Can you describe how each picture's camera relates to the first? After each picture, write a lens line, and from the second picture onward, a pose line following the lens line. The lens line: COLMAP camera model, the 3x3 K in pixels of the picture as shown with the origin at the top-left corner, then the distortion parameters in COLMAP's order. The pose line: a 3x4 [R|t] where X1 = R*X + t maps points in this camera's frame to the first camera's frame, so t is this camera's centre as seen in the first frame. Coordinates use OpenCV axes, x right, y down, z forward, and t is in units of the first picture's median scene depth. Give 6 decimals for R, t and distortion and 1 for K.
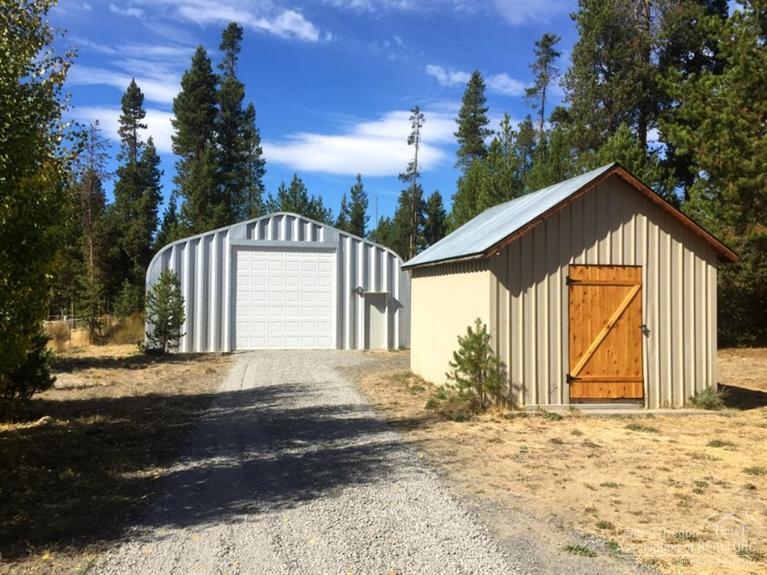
lens RADIAL K [[666.4, 0, 383.5], [0, 666.4, 287.5], [0, 0, 1]] dist [0.055202, 0.000007]
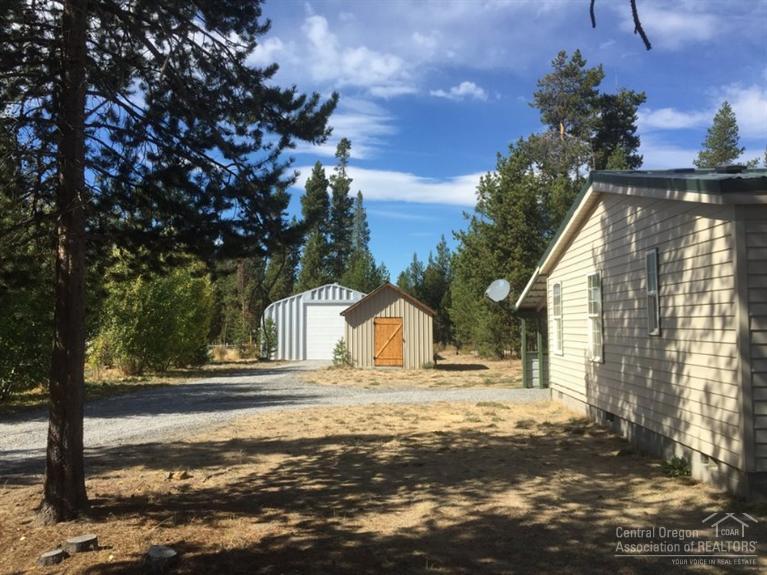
lens RADIAL K [[666.4, 0, 383.5], [0, 666.4, 287.5], [0, 0, 1]] dist [0.055202, 0.000007]
pose [[0.970081, -0.030531, -0.240855, 0.969397], [0.018553, 0.998483, -0.051843, -0.012862], [0.242072, 0.045823, 0.969176, -1.670599]]
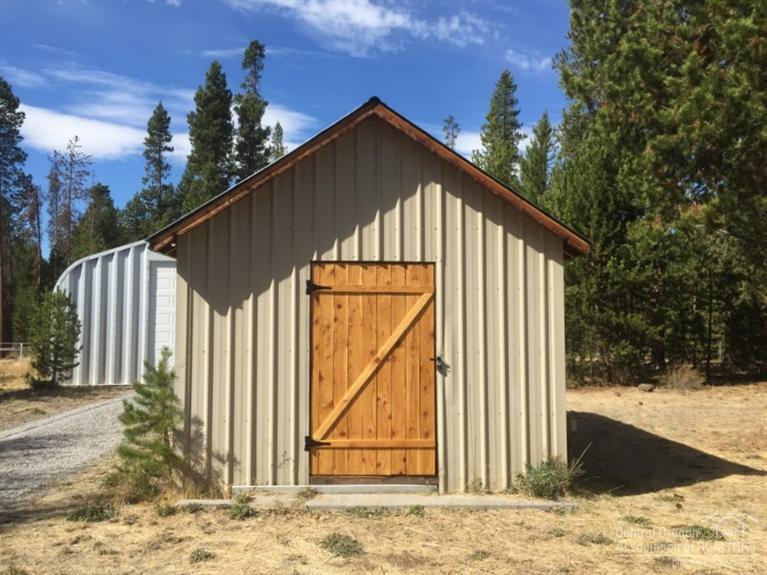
lens RADIAL K [[673.0, 0, 383.5], [0, 673.0, 287.5], [0, 0, 1]] dist [0.061673, -0.000144]
pose [[0.991572, -0.013657, -0.128838, 0.416502], [0.009012, 0.999291, -0.036567, 0.013691], [0.129246, 0.035098, 0.990991, 0.367115]]
